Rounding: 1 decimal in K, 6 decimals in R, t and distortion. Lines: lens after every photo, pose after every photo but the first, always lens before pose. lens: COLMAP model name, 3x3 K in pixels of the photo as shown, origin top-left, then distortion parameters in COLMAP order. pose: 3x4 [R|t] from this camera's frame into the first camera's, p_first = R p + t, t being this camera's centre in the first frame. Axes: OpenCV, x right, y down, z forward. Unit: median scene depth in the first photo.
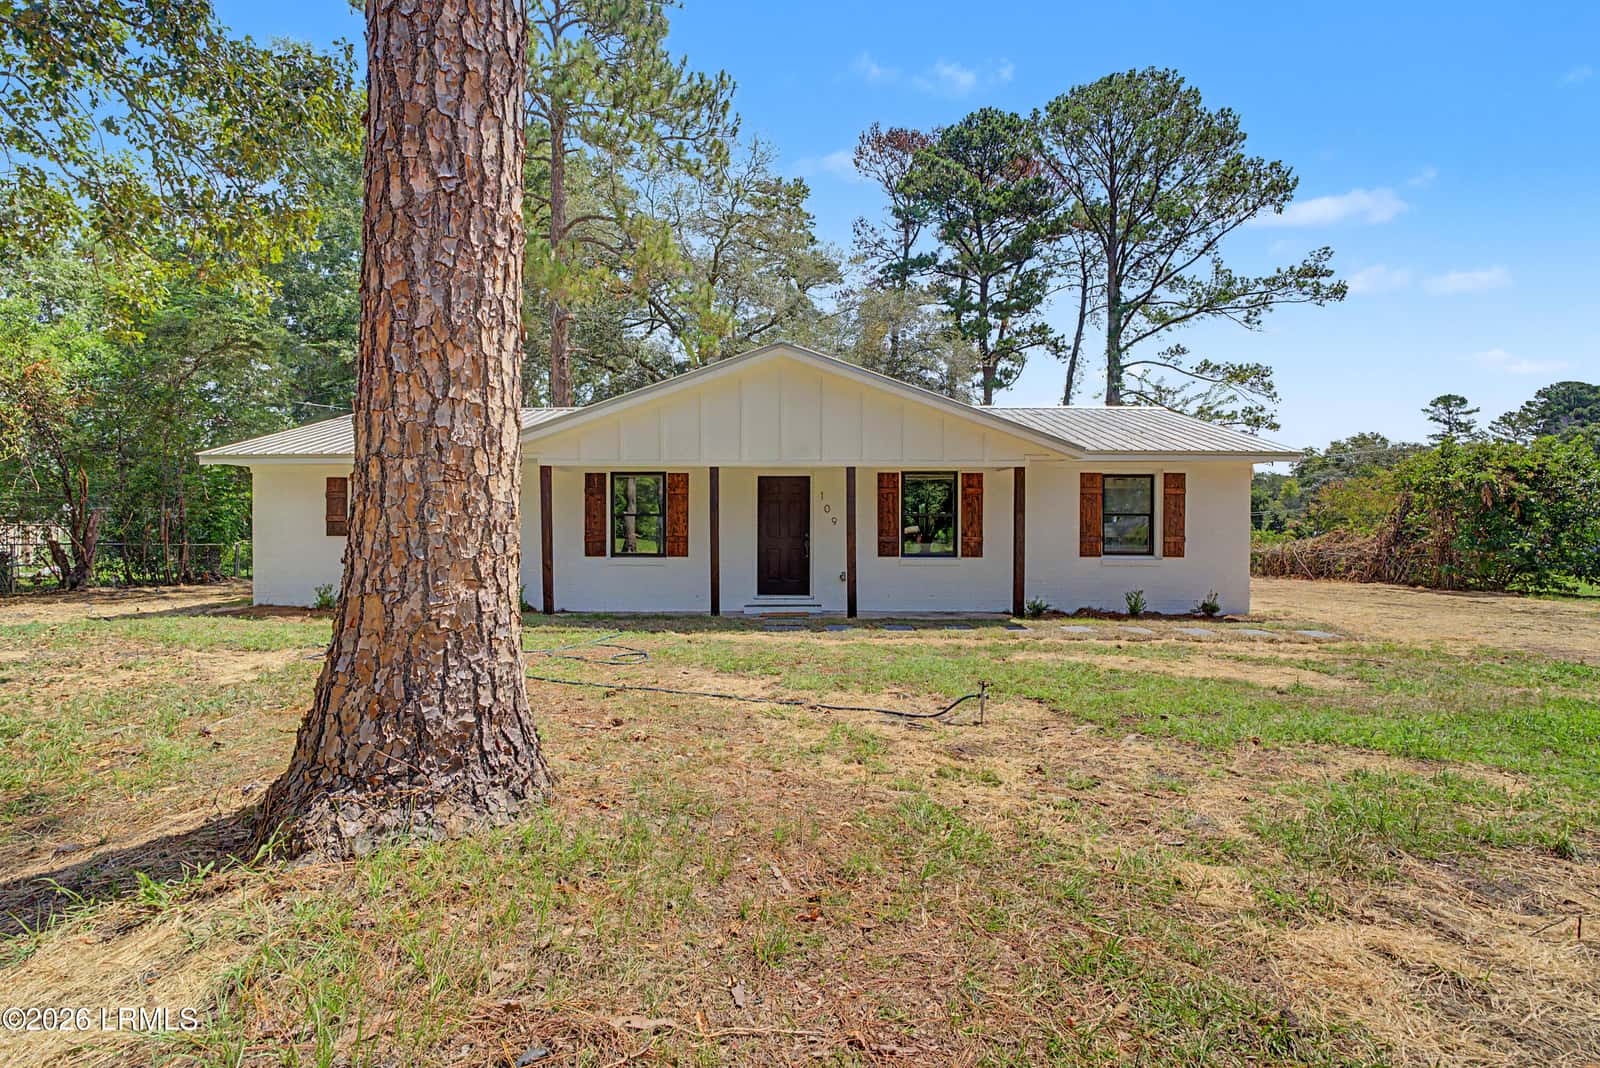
lens RADIAL K [[721.0, 0, 810.6], [0, 721.0, 532.2], [0, 0, 1]] dist [0.027941, 0.000078]
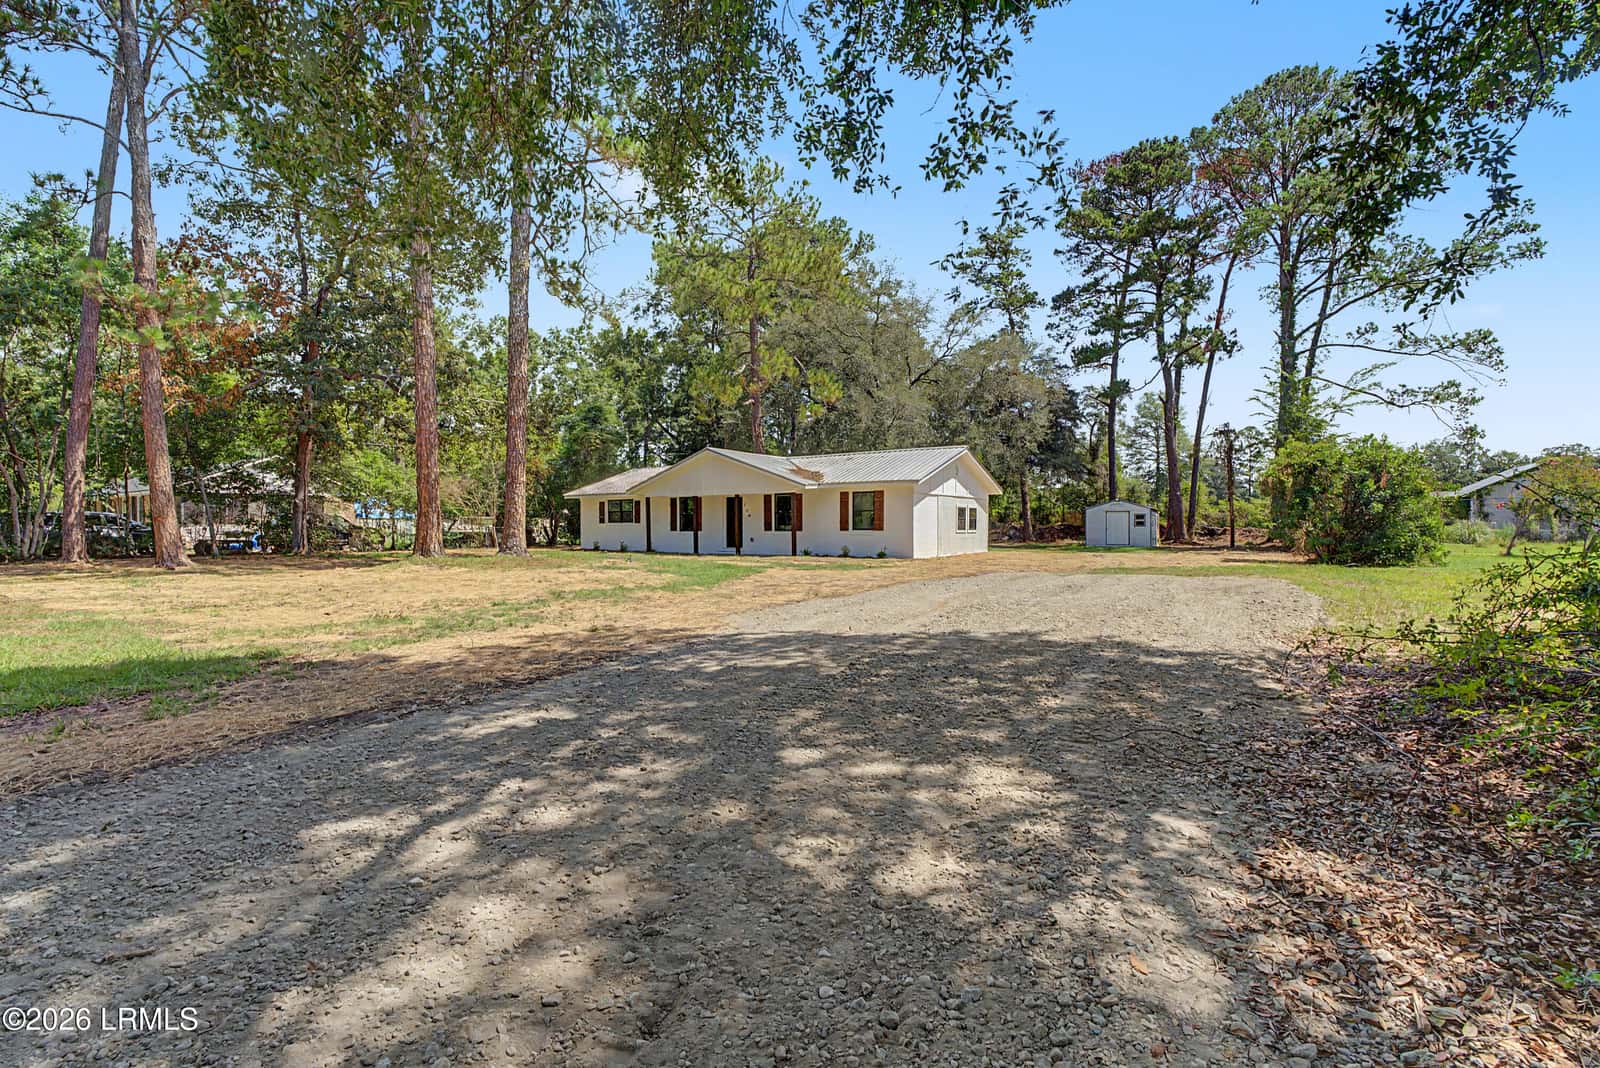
lens RADIAL K [[740.3, 0, 801.6], [0, 740.3, 529.0], [0, 0, 1]] dist [-0.000560, -0.000035]
pose [[0.831172, -0.002566, -0.556009, 0.444579], [0.009274, 0.999914, 0.009249, 0.002234], [0.555938, -0.012845, 0.831125, -0.264070]]
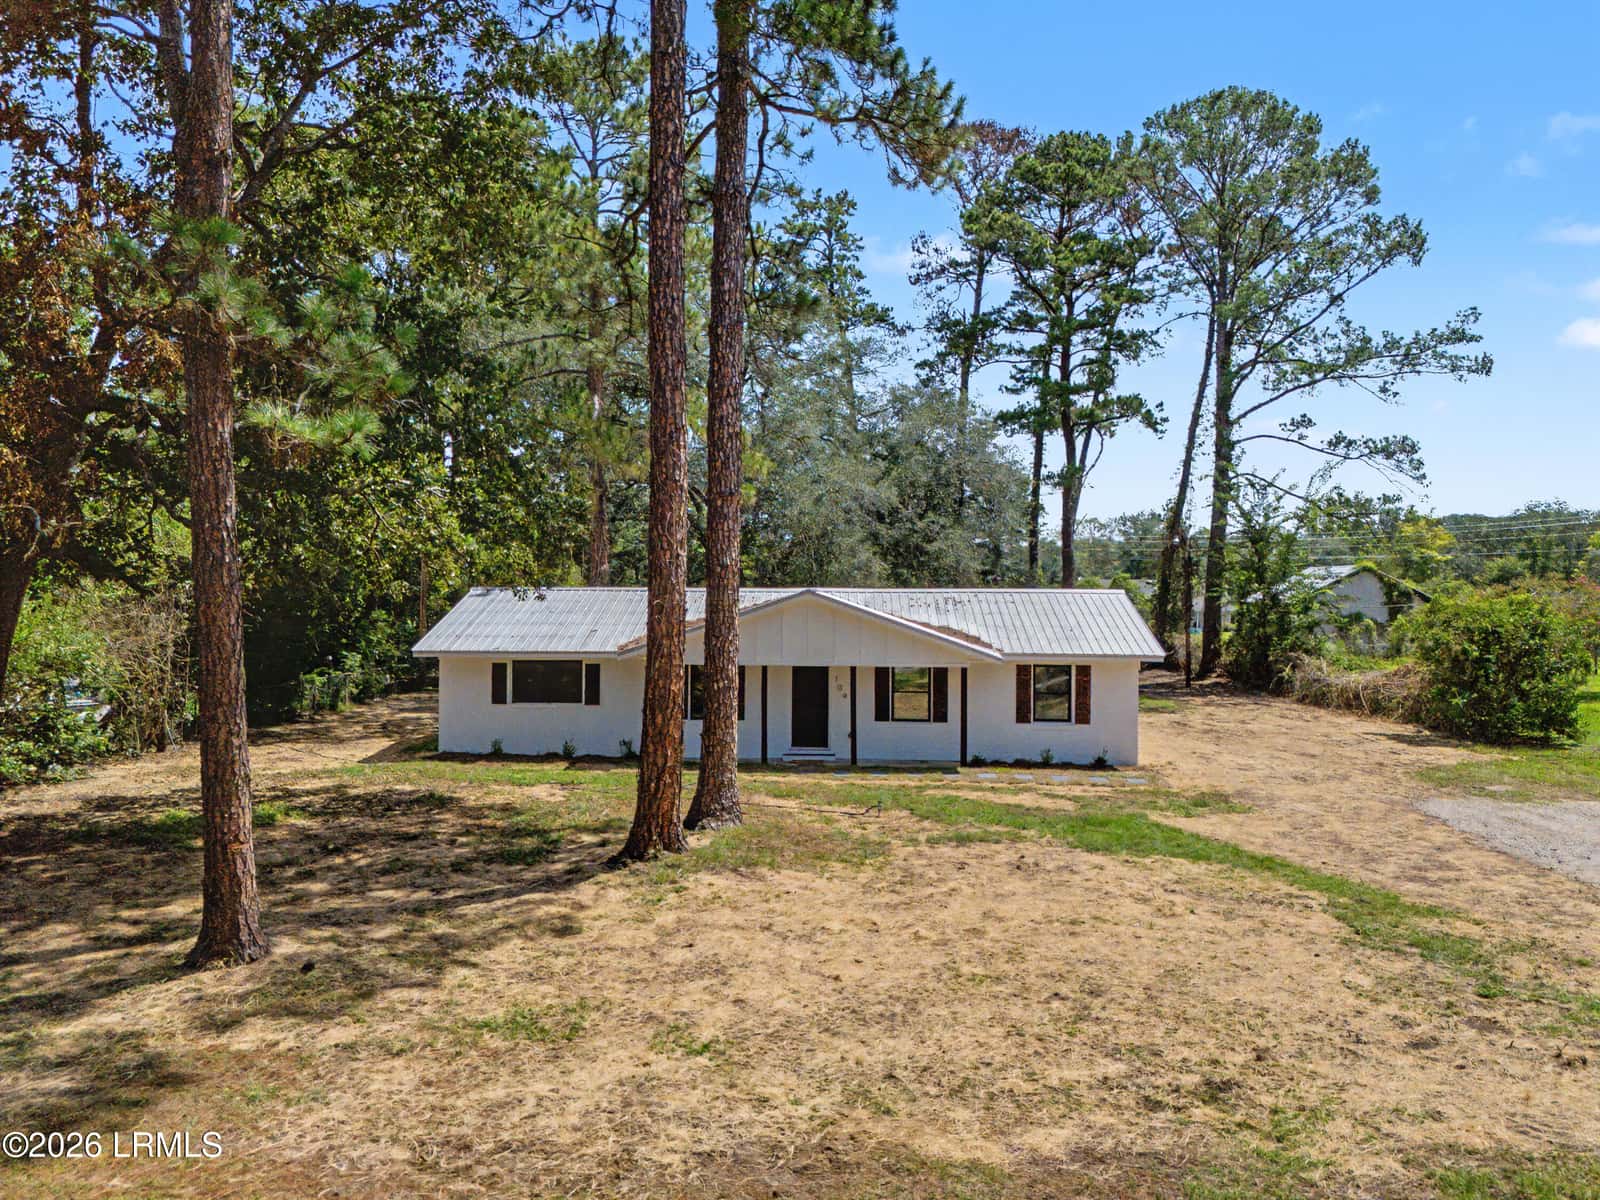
lens RADIAL K [[1205.3, 0, 800.0], [0, 1205.3, 600.0], [0, 0, 1]] dist [0.031392, -0.006411]
pose [[0.998068, 0.006366, -0.061800, 0.026750], [-0.005271, 0.999826, 0.017876, -0.074254], [0.061903, -0.017516, 0.997928, -0.417808]]
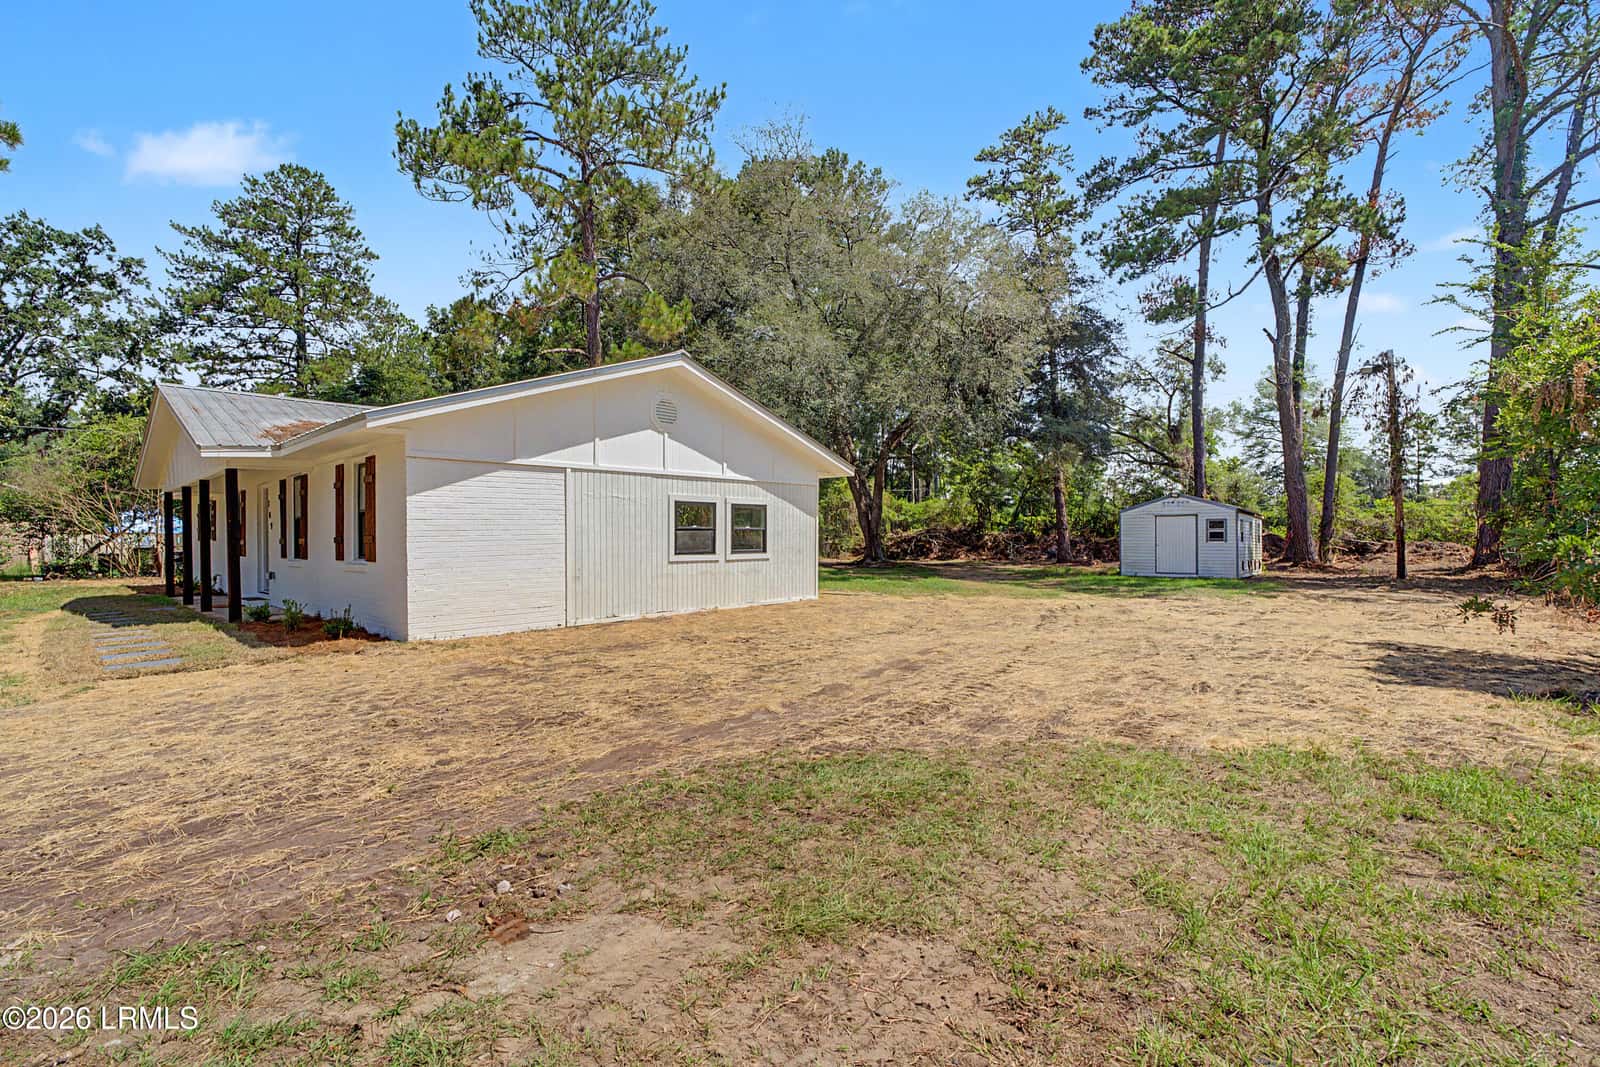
lens RADIAL K [[721.0, 0, 800.0], [0, 721.0, 533.5], [0, 0, 1]] dist [-0.000598, -0.000982]
pose [[0.730986, -0.010091, -0.682318, 0.409736], [0.011913, 0.999927, -0.002025, 0.003641], [0.682288, -0.006648, 0.731053, 0.219409]]
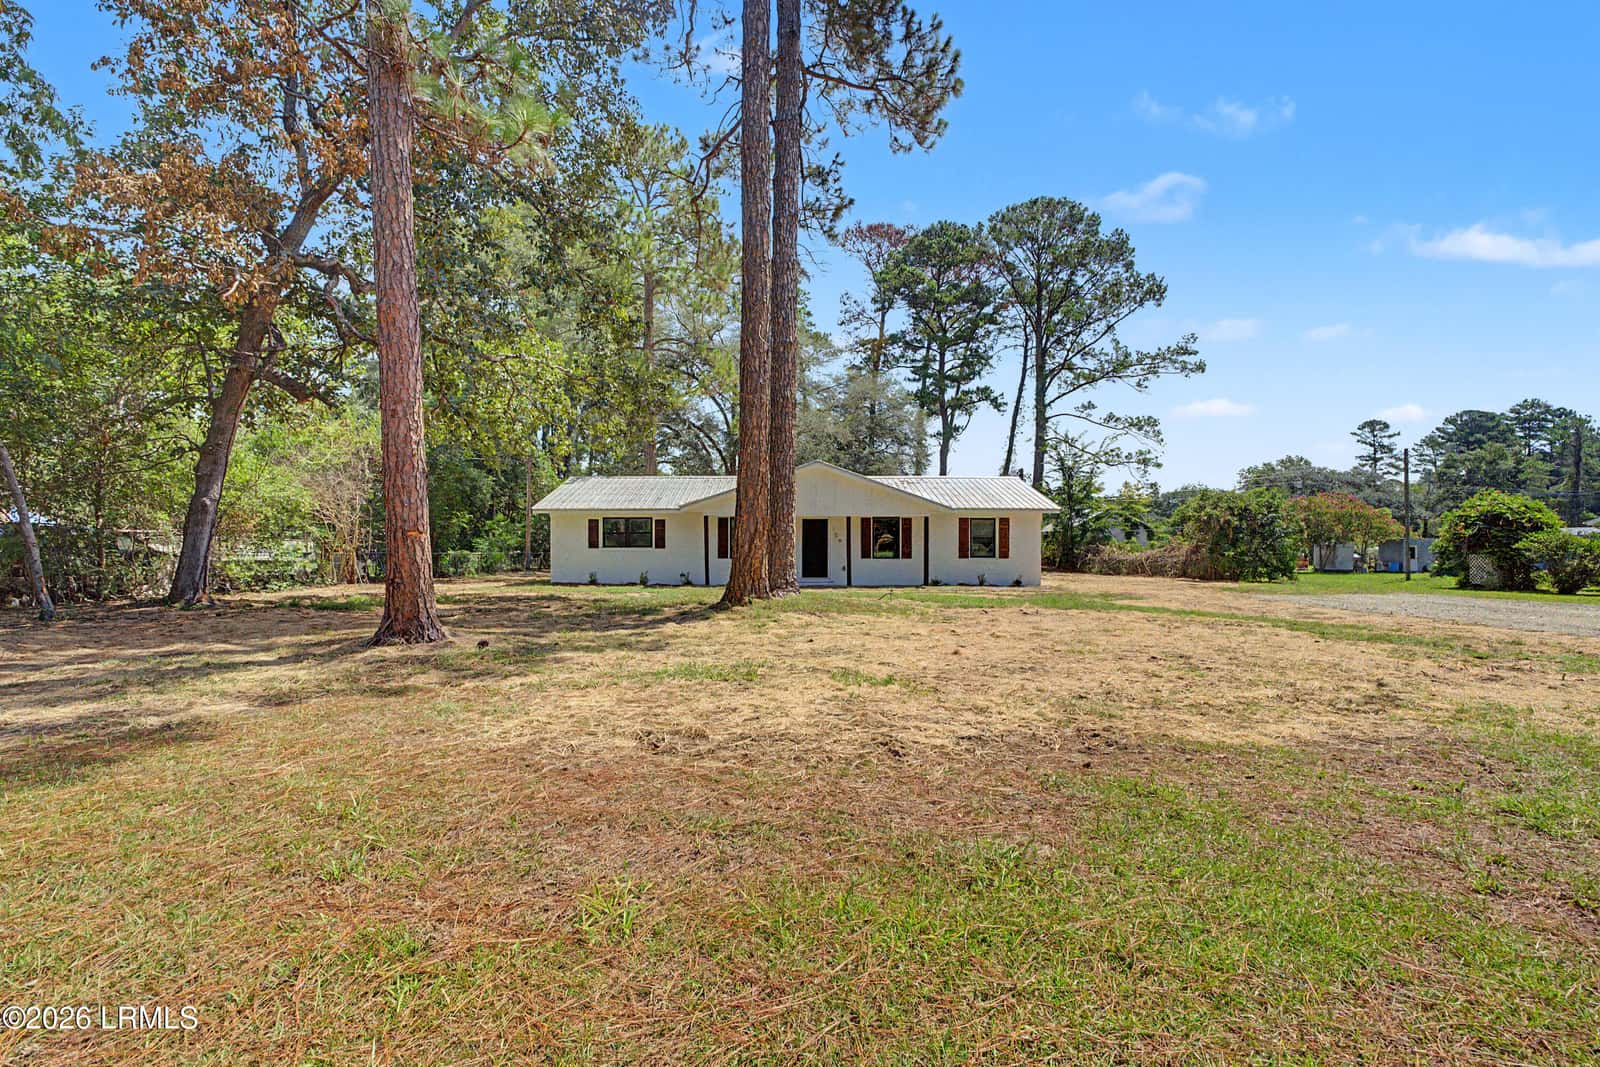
lens RADIAL K [[731.0, 0, 801.0], [0, 731.0, 545.0], [0, 0, 1]] dist [0.003709, 0.000549]
pose [[0.999923, 0.000253, 0.012402, -0.030993], [-0.000283, 0.999997, 0.002399, -0.002934], [-0.012402, -0.002402, 0.999920, -0.323087]]
